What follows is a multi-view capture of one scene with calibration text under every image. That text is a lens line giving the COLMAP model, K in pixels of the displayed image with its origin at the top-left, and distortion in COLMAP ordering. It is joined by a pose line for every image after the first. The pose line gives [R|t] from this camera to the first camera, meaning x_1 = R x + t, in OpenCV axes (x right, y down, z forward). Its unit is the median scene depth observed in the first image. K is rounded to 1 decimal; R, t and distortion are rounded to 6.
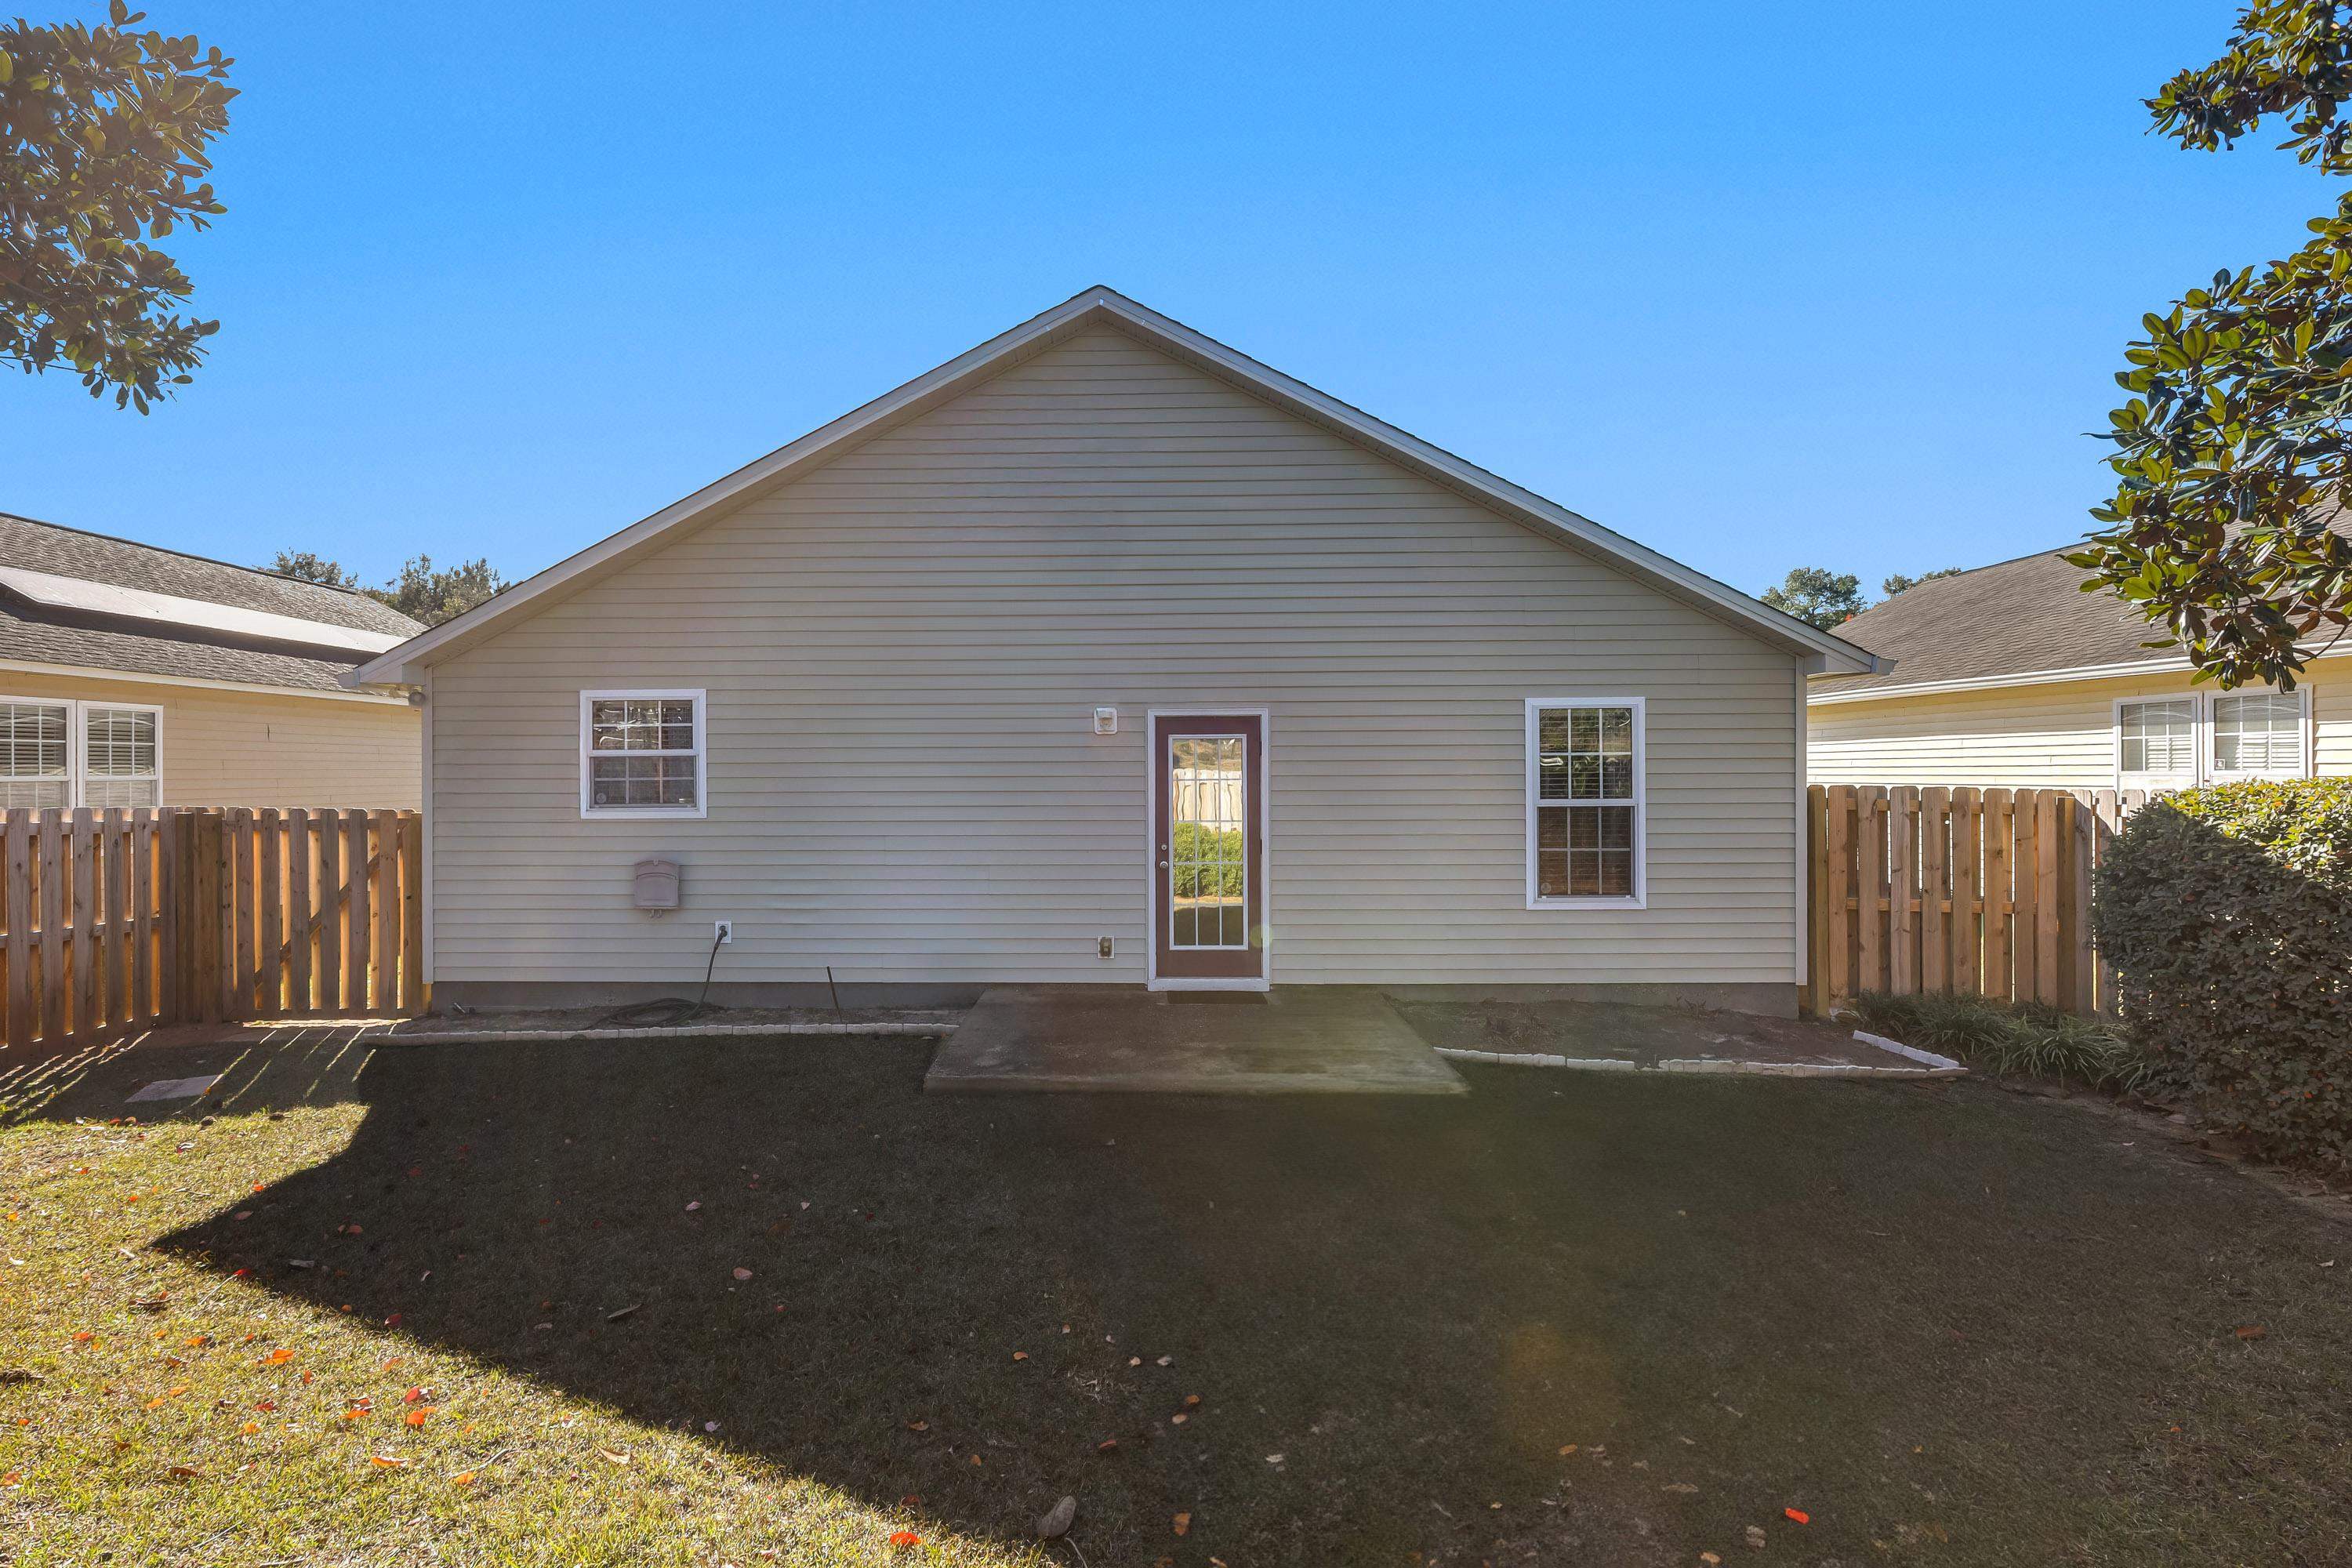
lens RADIAL K [[1141.1, 0, 1103.5], [0, 1141.1, 763.4], [0, 0, 1]] dist [-0.000795, -0.000226]
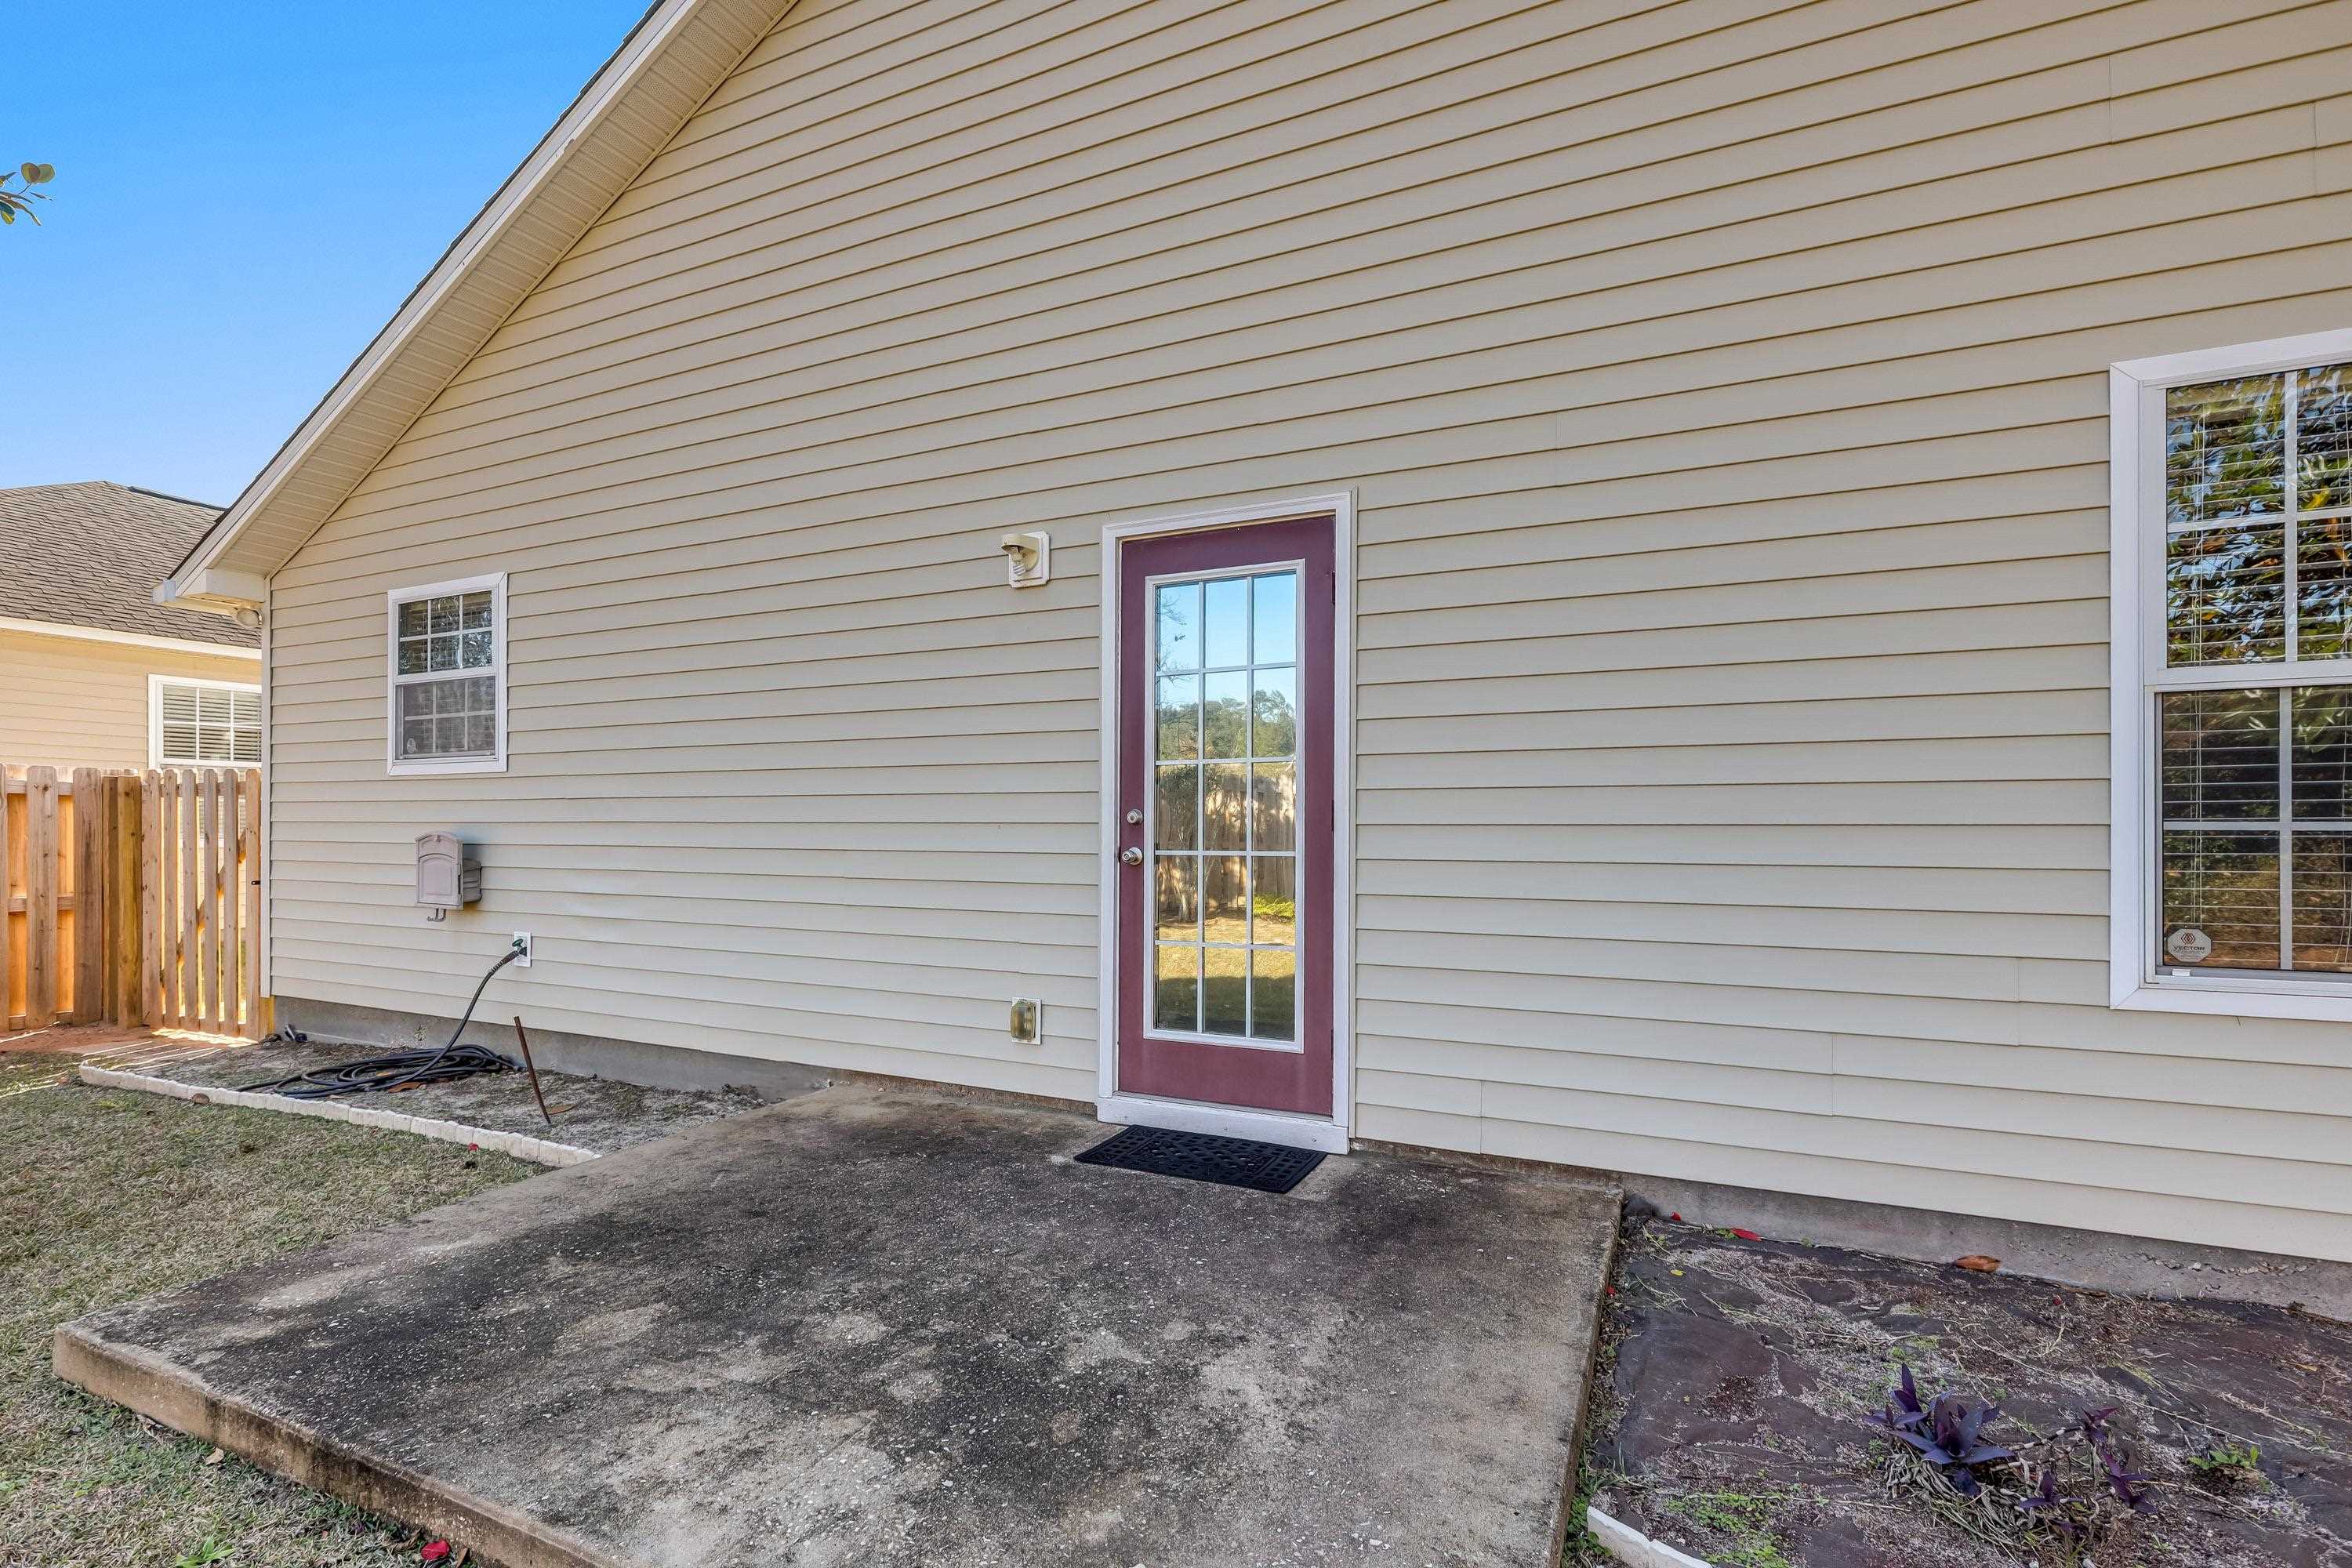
lens RADIAL K [[1083.4, 0, 1168.2], [0, 1083.4, 824.1], [0, 0, 1]] dist [-0.002631, 0.000249]
pose [[0.914480, 0.005776, -0.404591, 0.245476], [-0.005019, 0.999983, 0.002932, 0.075002], [0.404601, -0.000651, 0.914493, 0.599535]]
